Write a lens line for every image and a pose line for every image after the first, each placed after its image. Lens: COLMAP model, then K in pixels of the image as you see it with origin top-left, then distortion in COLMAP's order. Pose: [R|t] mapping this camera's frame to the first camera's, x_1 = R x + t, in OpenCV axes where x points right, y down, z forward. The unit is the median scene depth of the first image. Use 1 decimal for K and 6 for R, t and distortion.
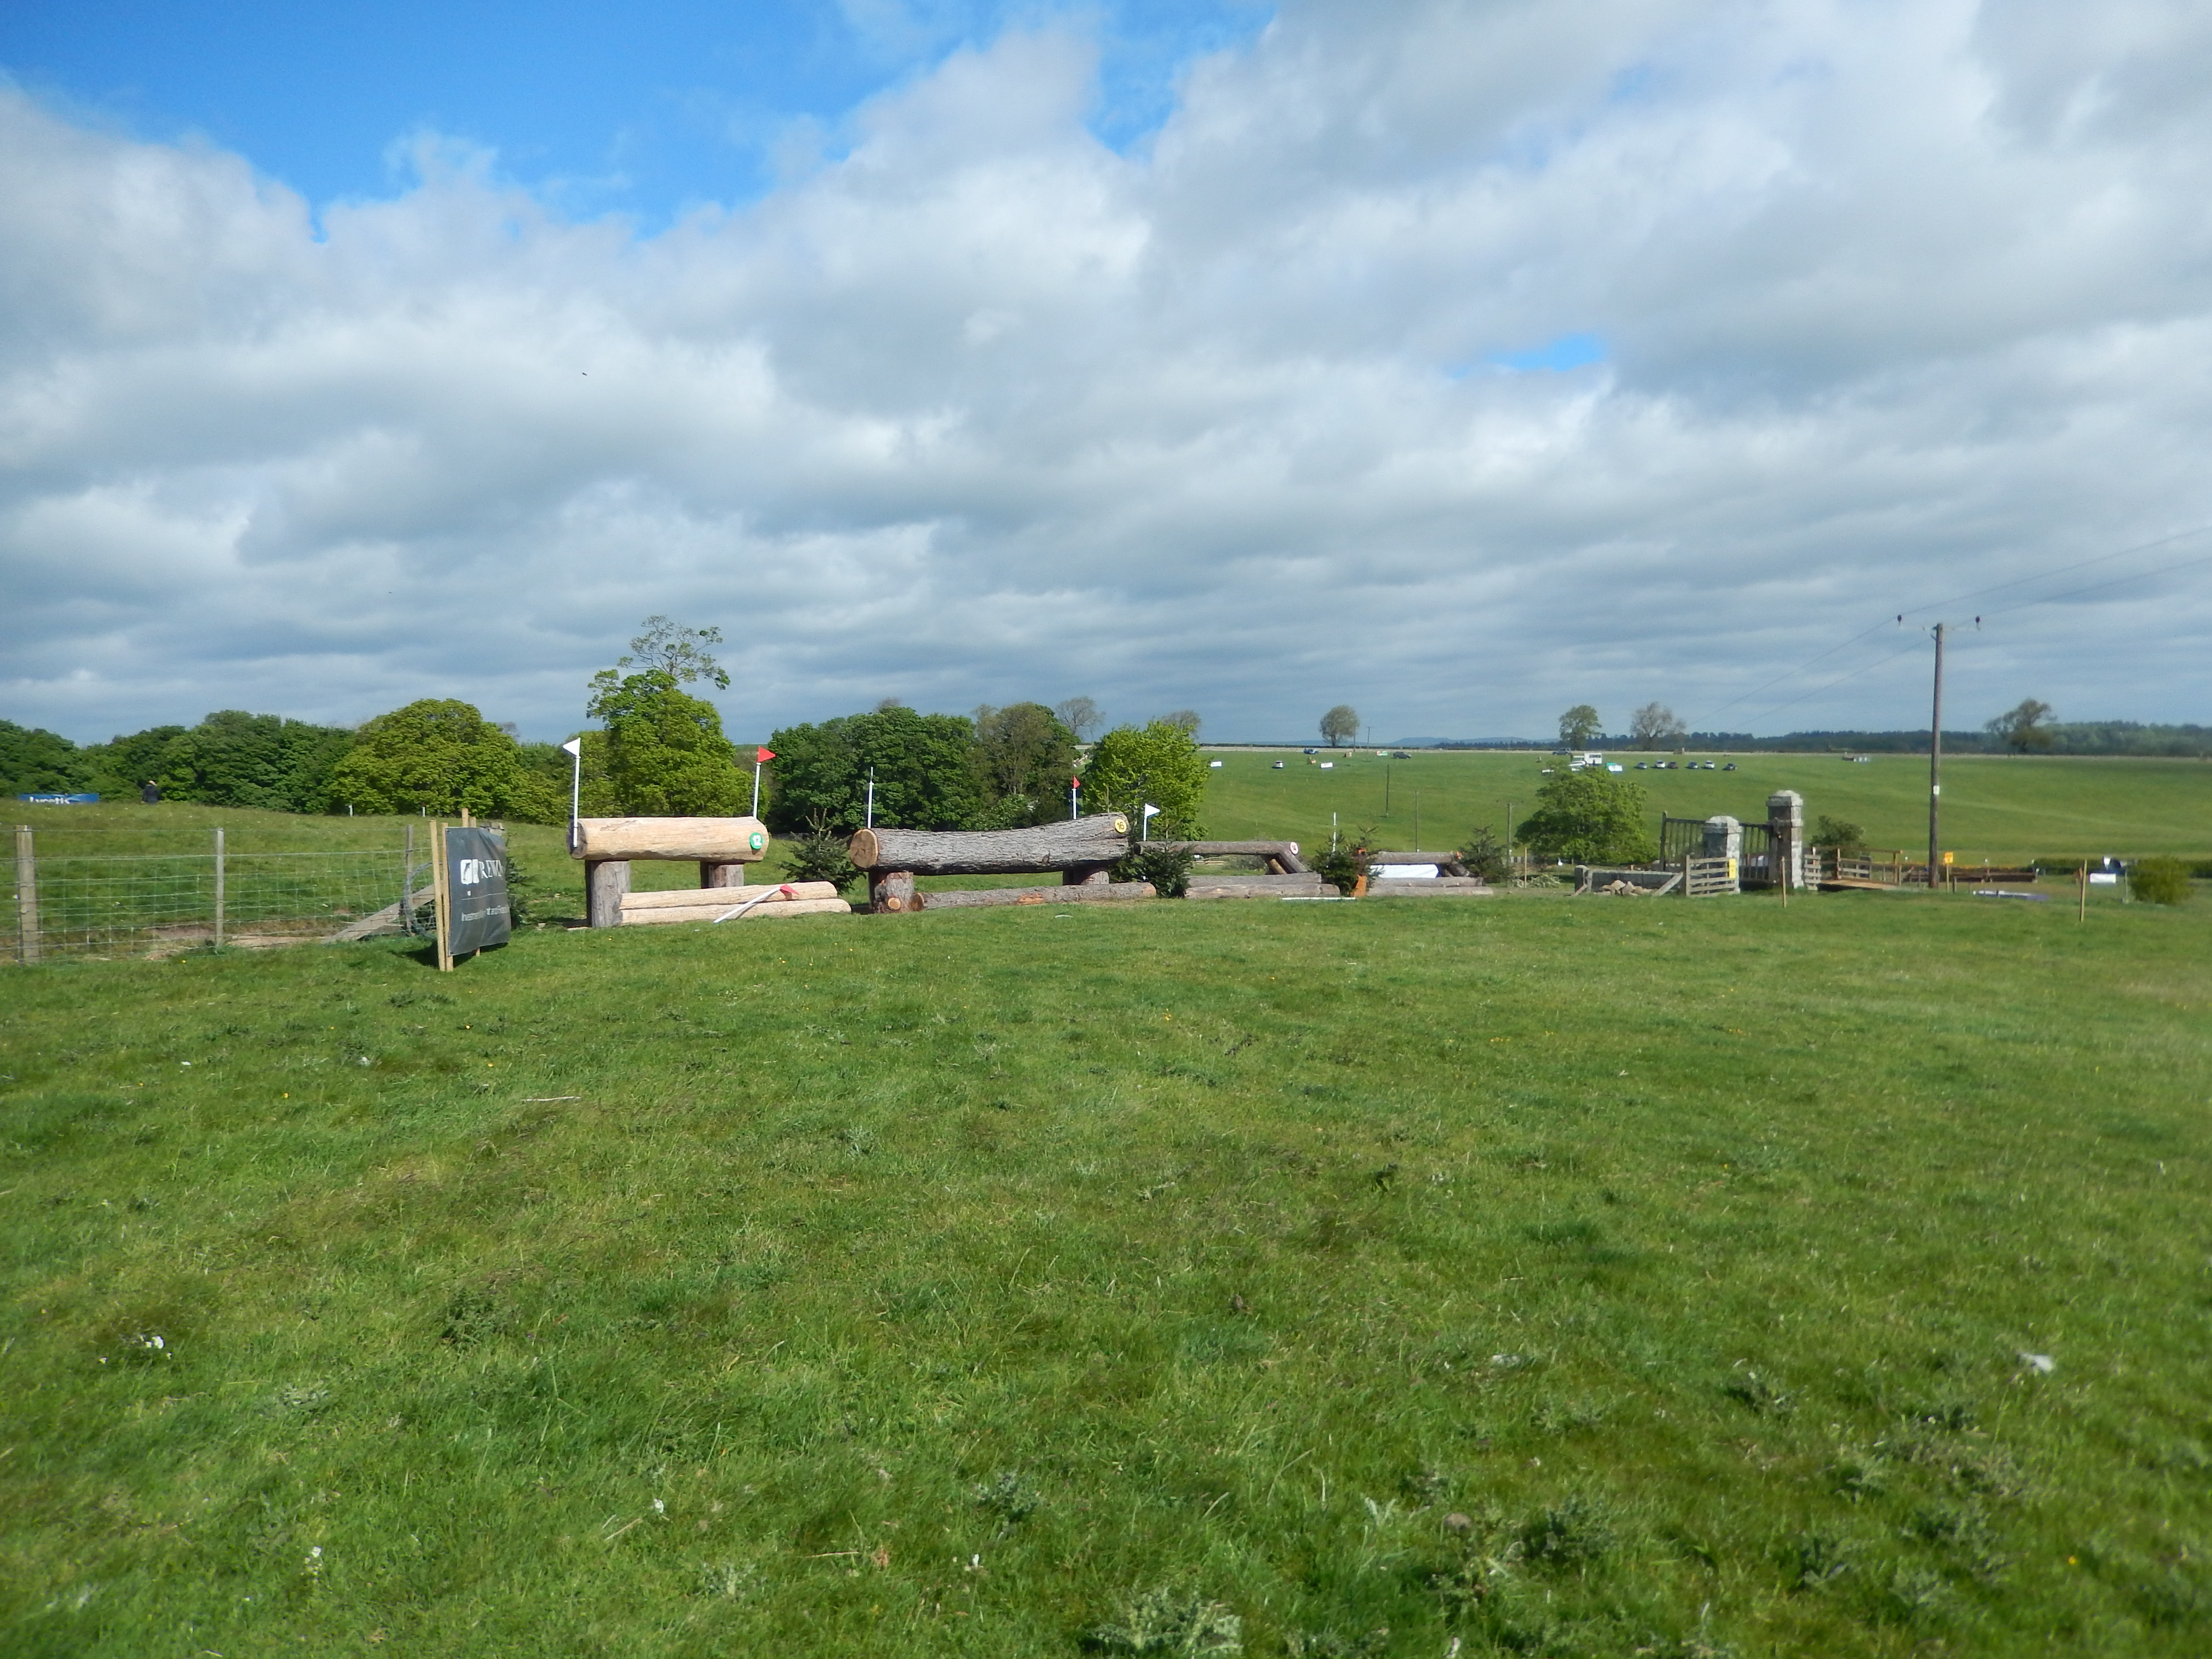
lens RADIAL K [[1639.2, 0, 1094.2], [0, 1639.2, 820.1], [0, 0, 1]] dist [-0.011242, 0.003606]
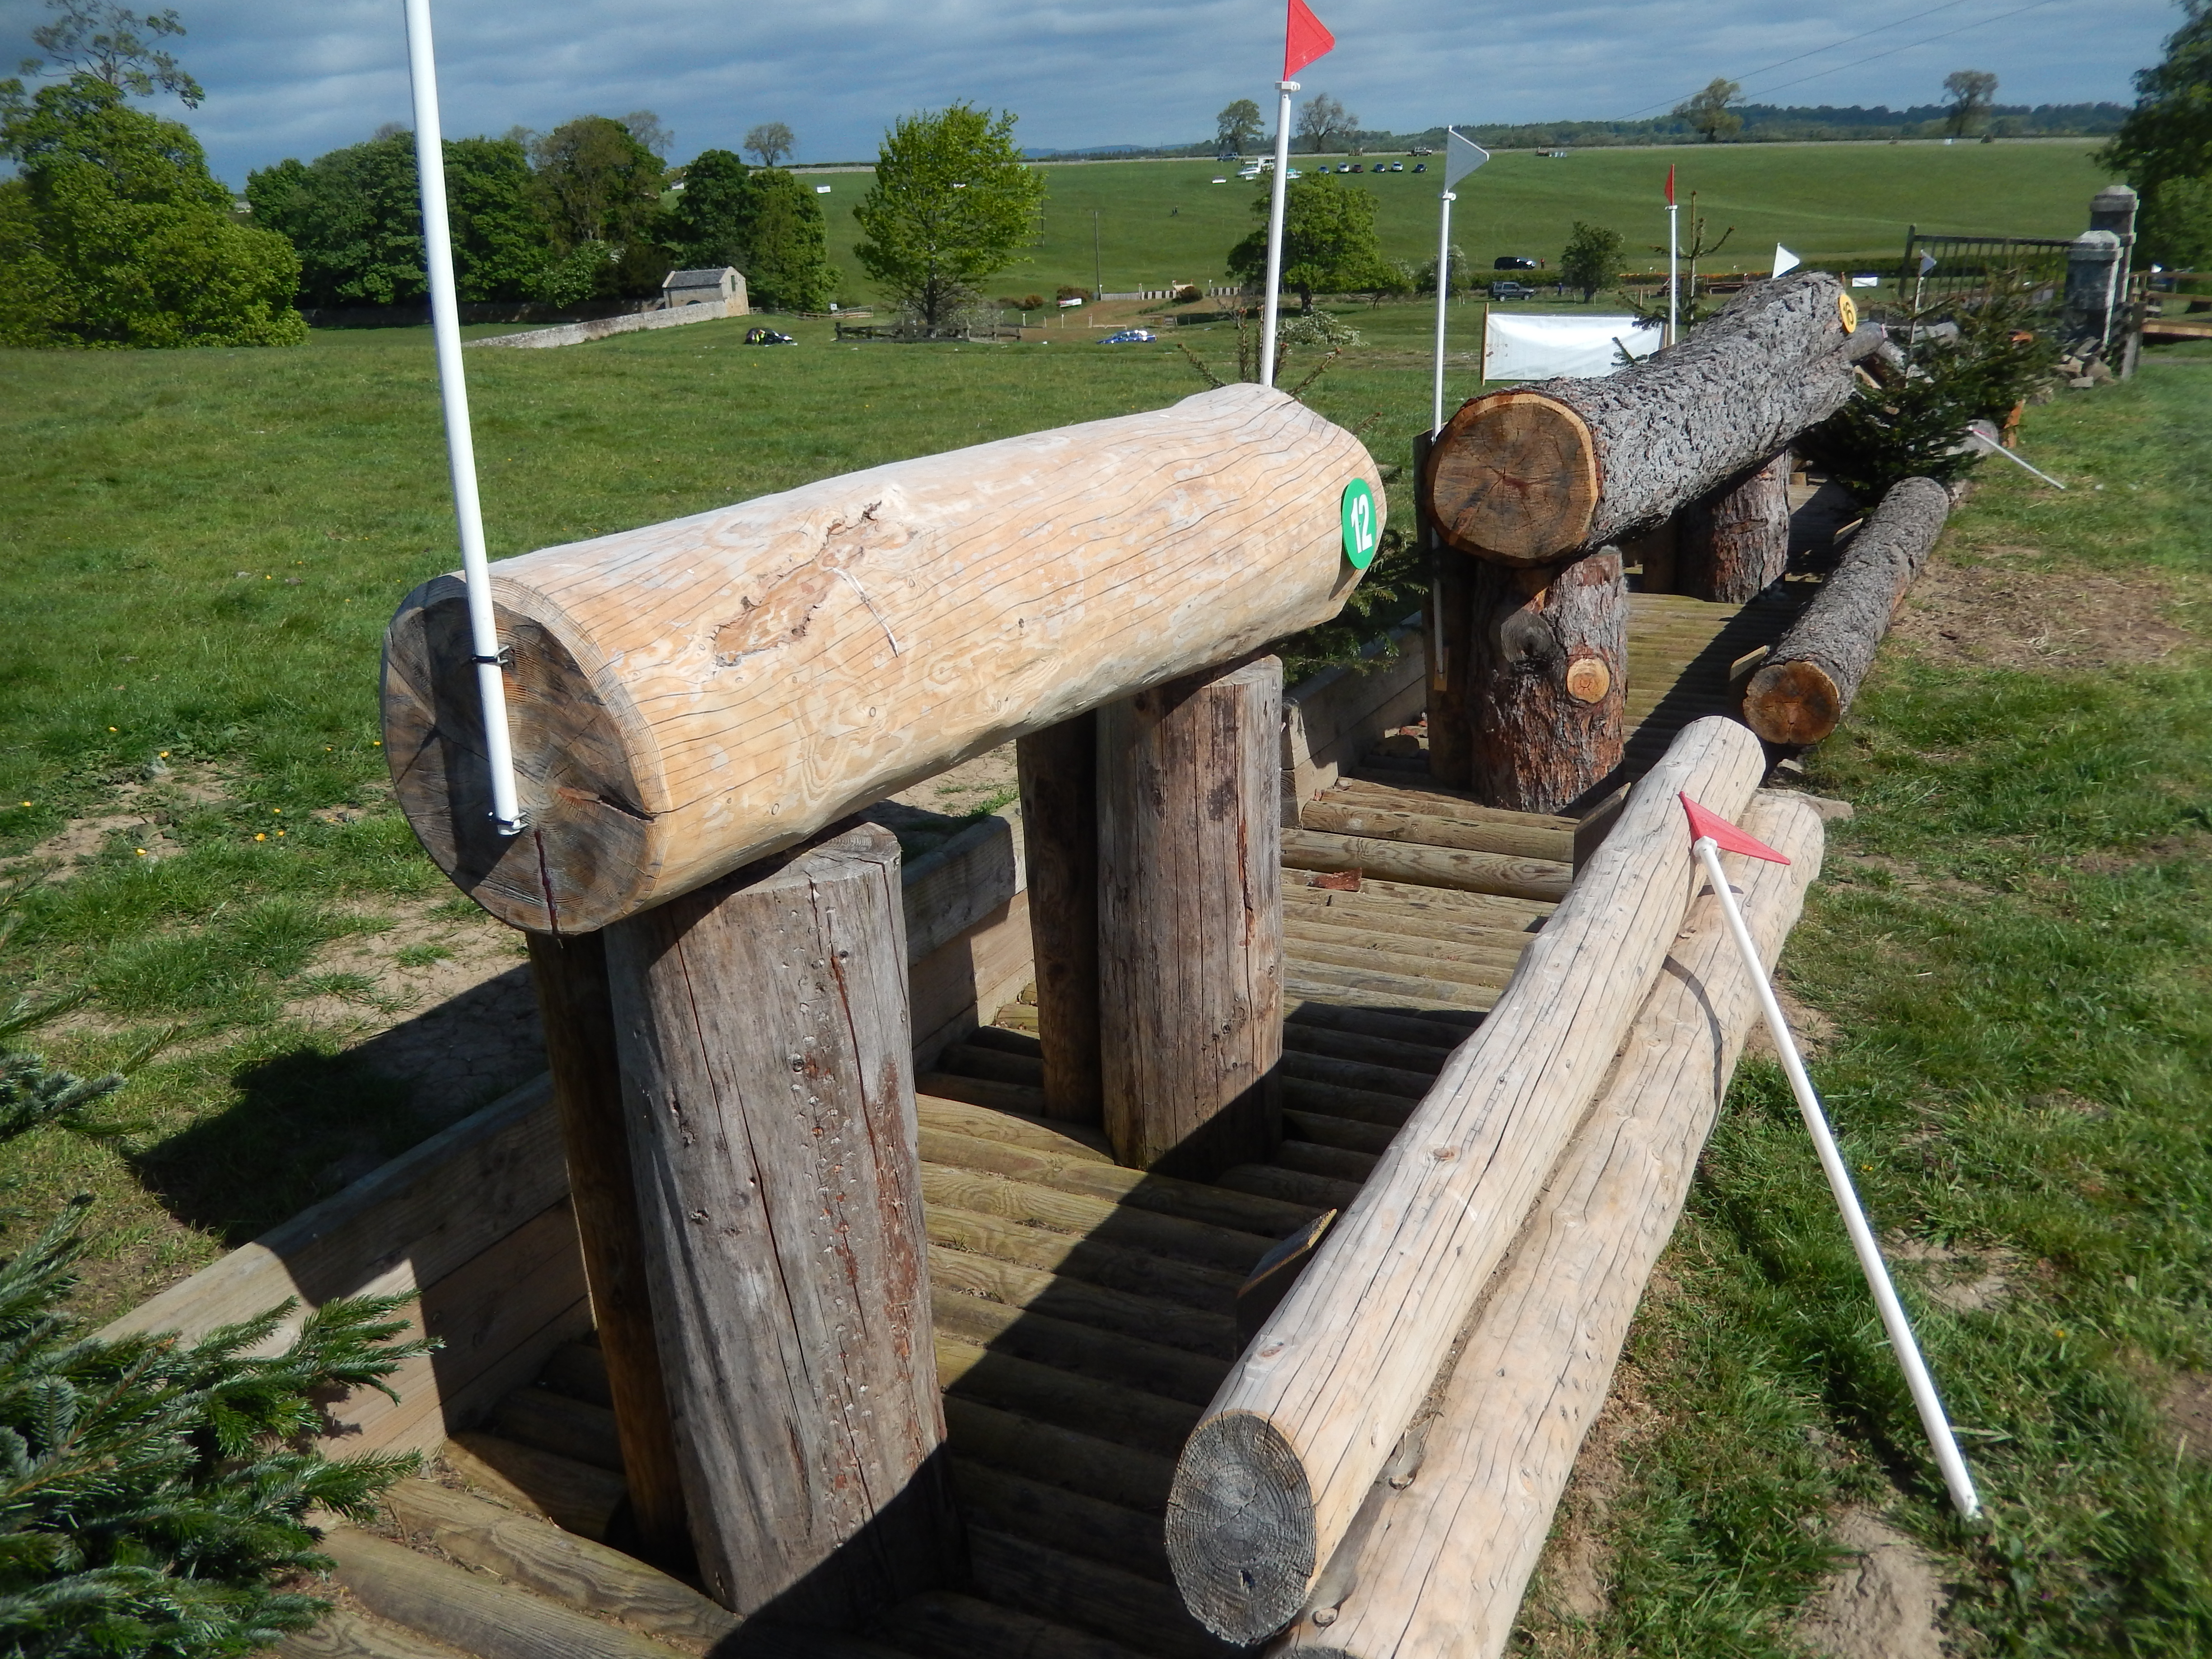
lens RADIAL K [[1842.9, 0, 1093.7], [0, 1842.9, 786.1], [0, 0, 1]] dist [-0.045804, 0.005194]
pose [[0.972187, -0.110299, 0.206609, -0.123742], [0.048623, 0.957993, 0.282638, -0.008967], [-0.229105, -0.264731, 0.936711, 0.334592]]
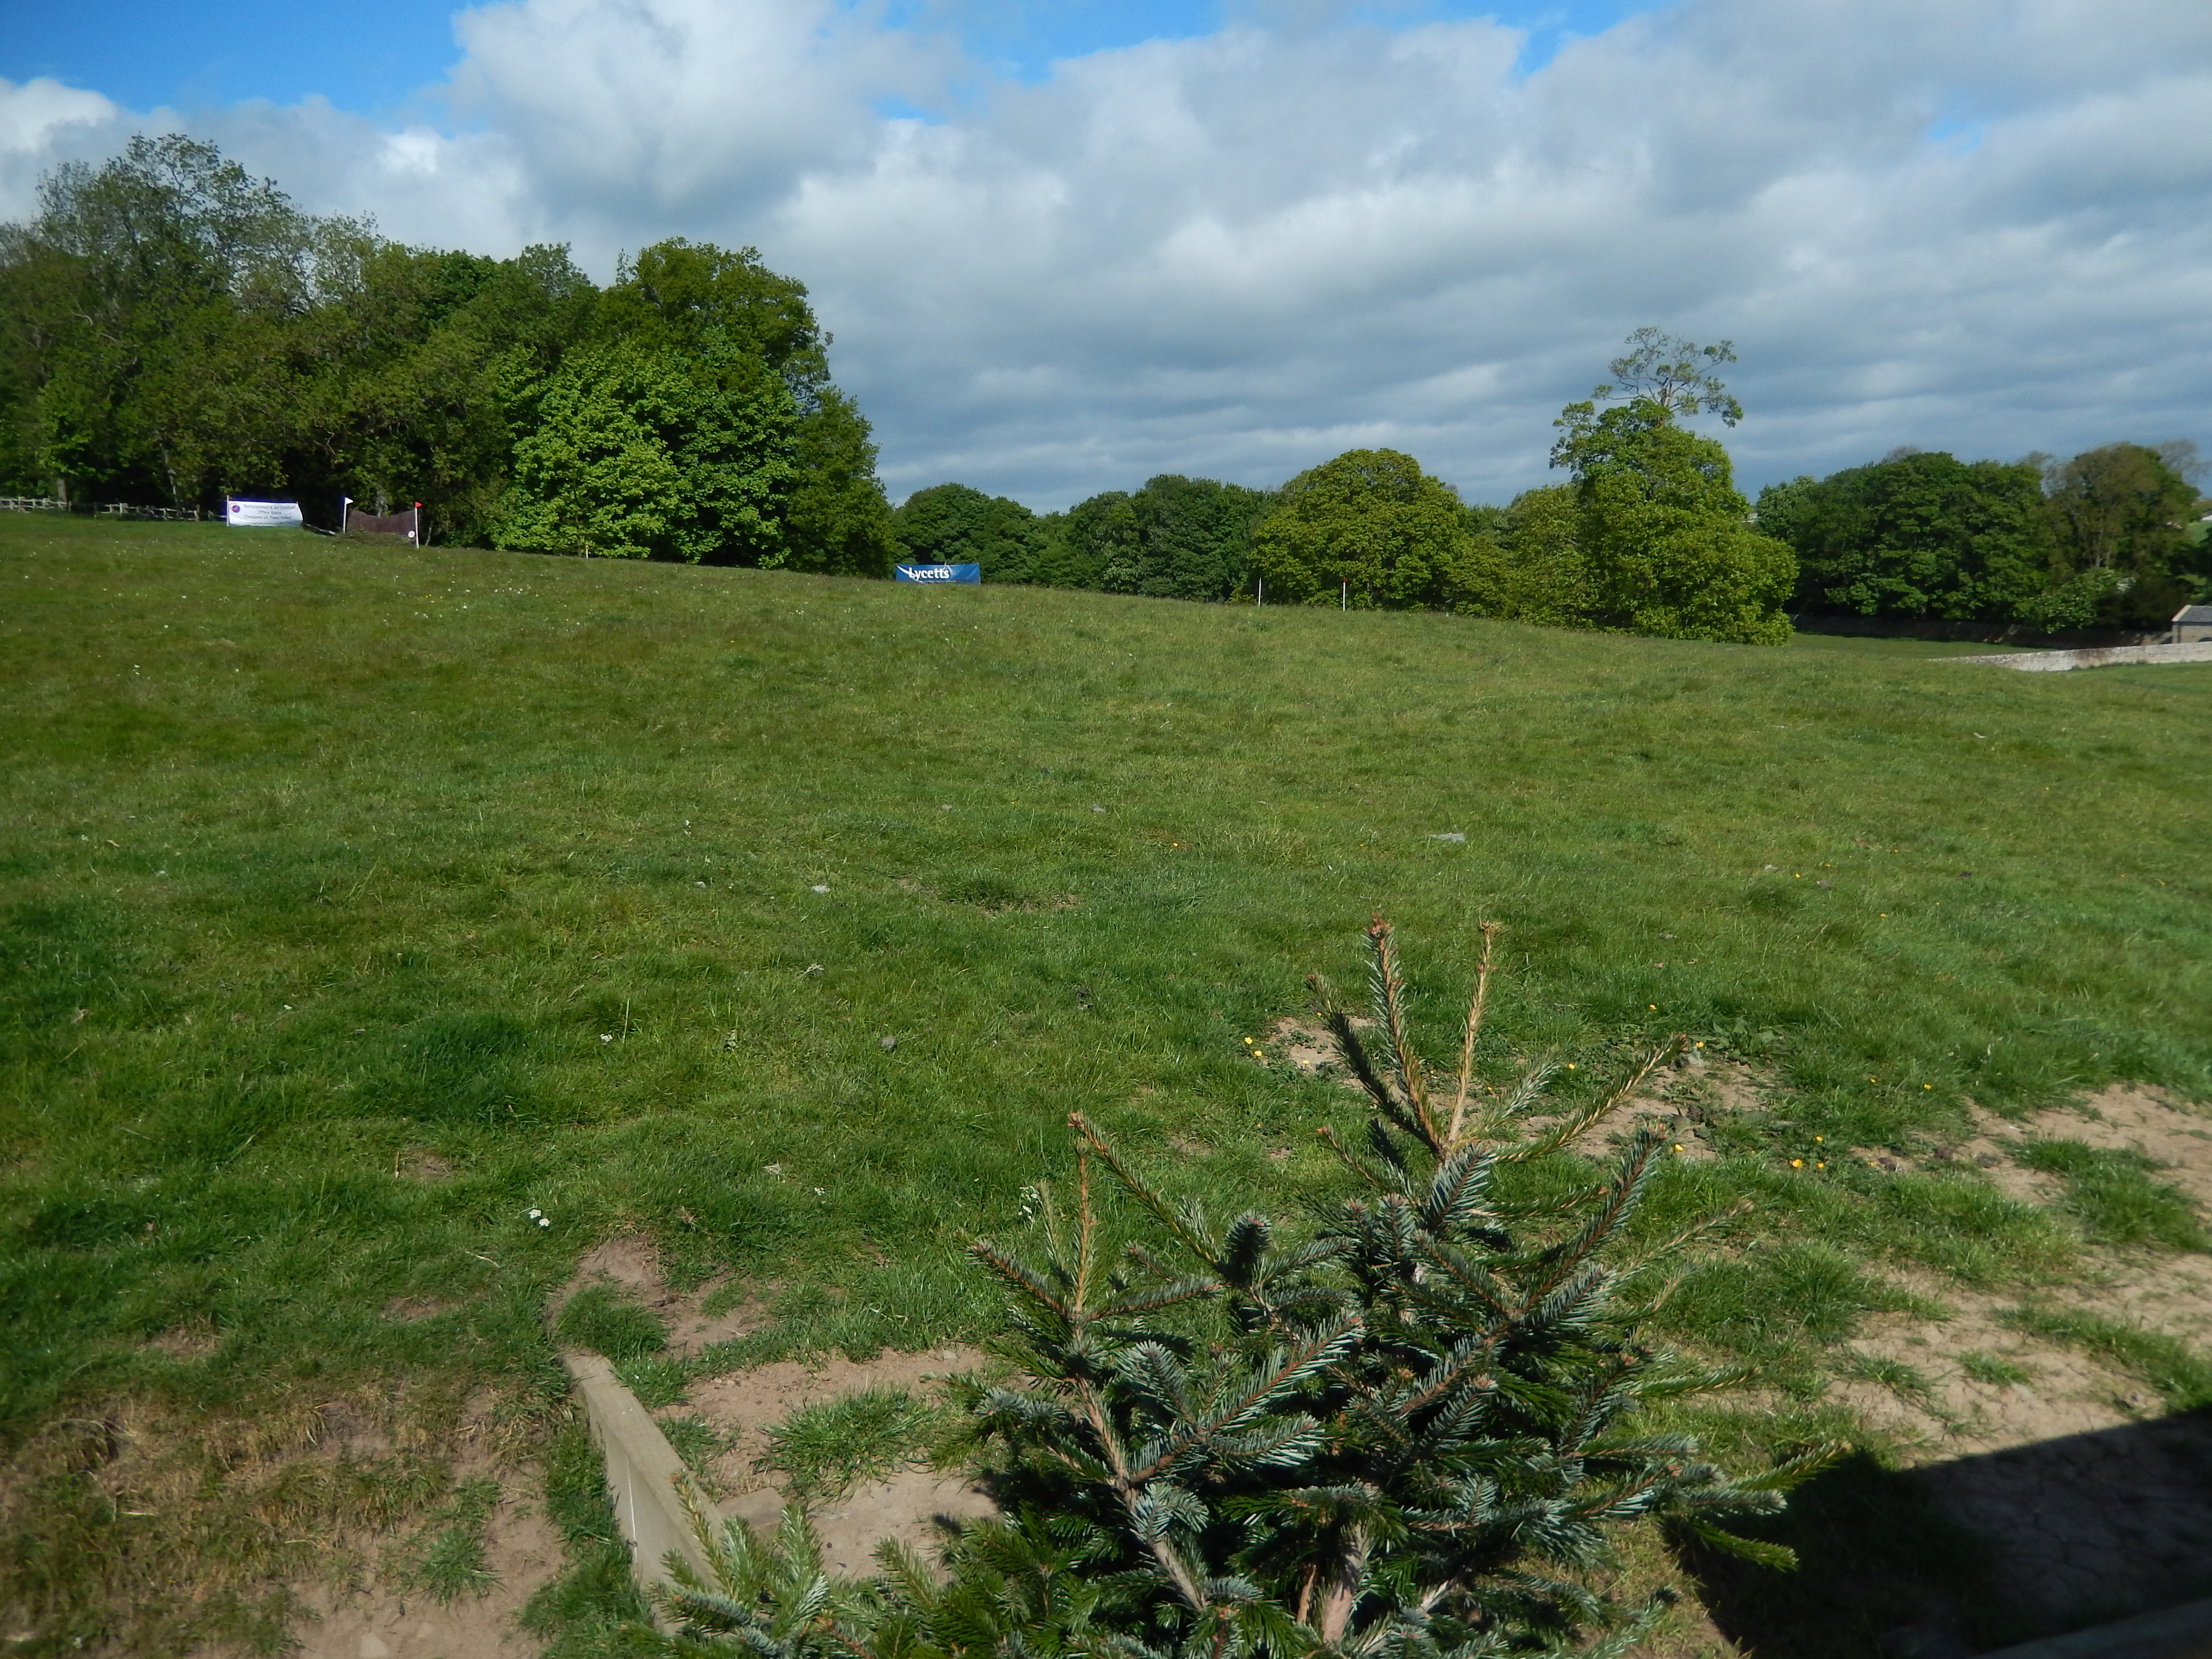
lens RADIAL K [[1803.9, 0, 1103.0], [0, 1803.9, 785.2], [0, 0, 1]] dist [-0.022910, 0.005024]
pose [[0.863968, 0.064908, -0.499345, -0.133582], [-0.011356, 0.993917, 0.109548, -0.008664], [0.503418, -0.088975, 0.859450, 0.343989]]
